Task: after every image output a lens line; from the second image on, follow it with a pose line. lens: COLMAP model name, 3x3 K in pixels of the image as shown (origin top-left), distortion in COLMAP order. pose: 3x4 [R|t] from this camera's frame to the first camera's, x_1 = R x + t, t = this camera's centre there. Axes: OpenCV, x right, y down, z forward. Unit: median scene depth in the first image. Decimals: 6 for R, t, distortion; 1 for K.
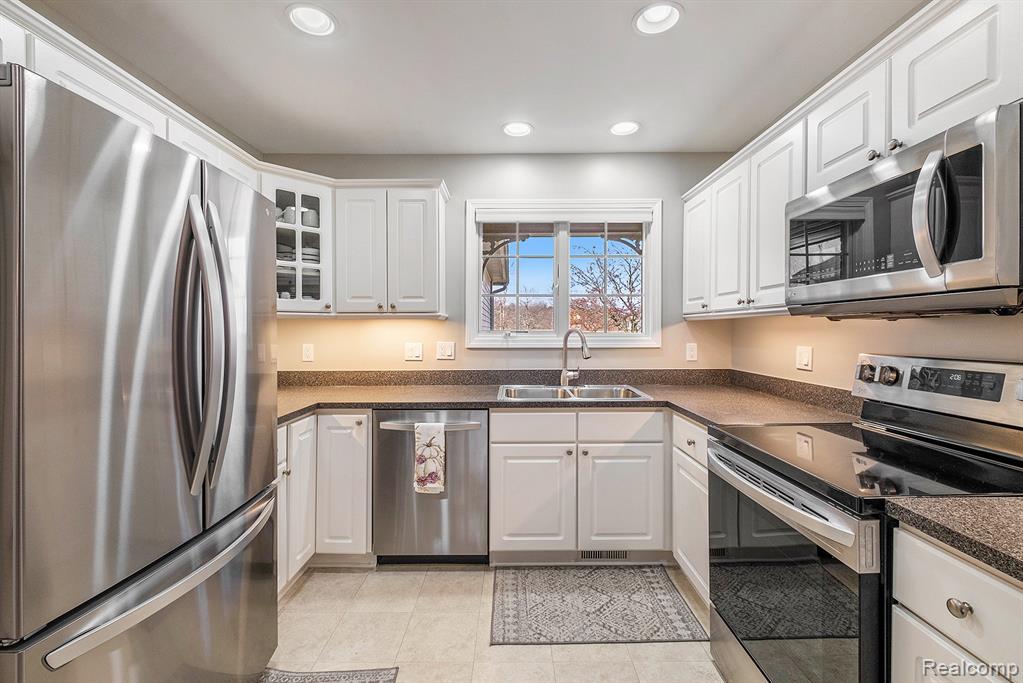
lens RADIAL K [[445.4, 0, 511.5], [0, 445.4, 333.6], [0, 0, 1]] dist [0.000489, -0.001114]
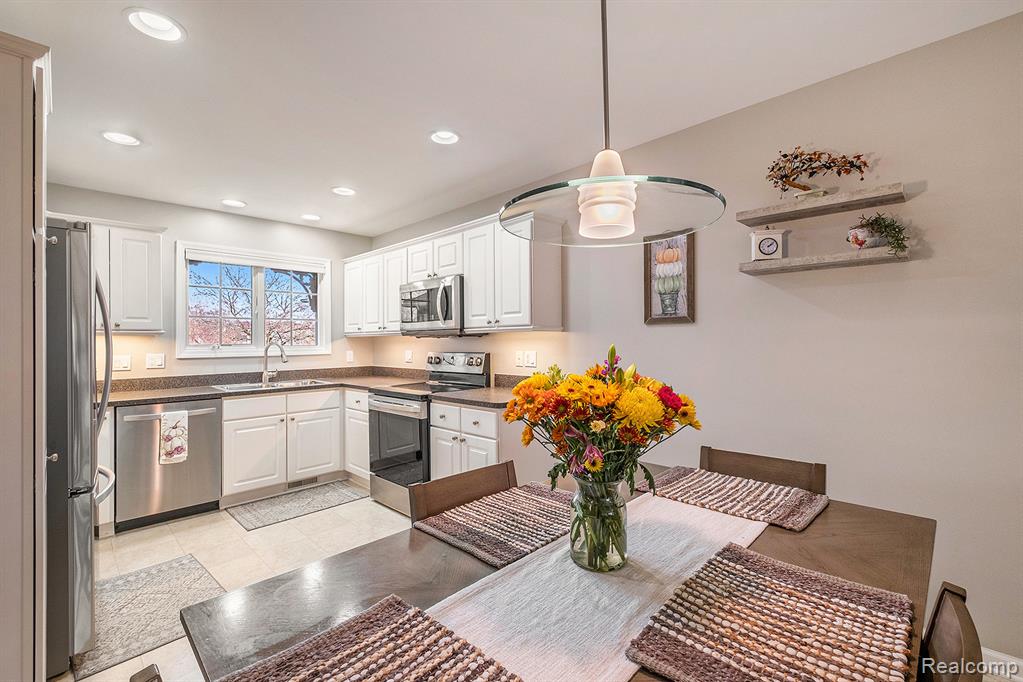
lens RADIAL K [[445.4, 0, 510.2], [0, 445.4, 340.6], [0, 0, 1]] dist [0.000489, -0.001114]
pose [[0.701869, -0.001858, 0.712304, -0.437853], [0.015091, 0.999811, -0.012262, 0.014192], [-0.712146, 0.019355, 0.701764, -0.714260]]
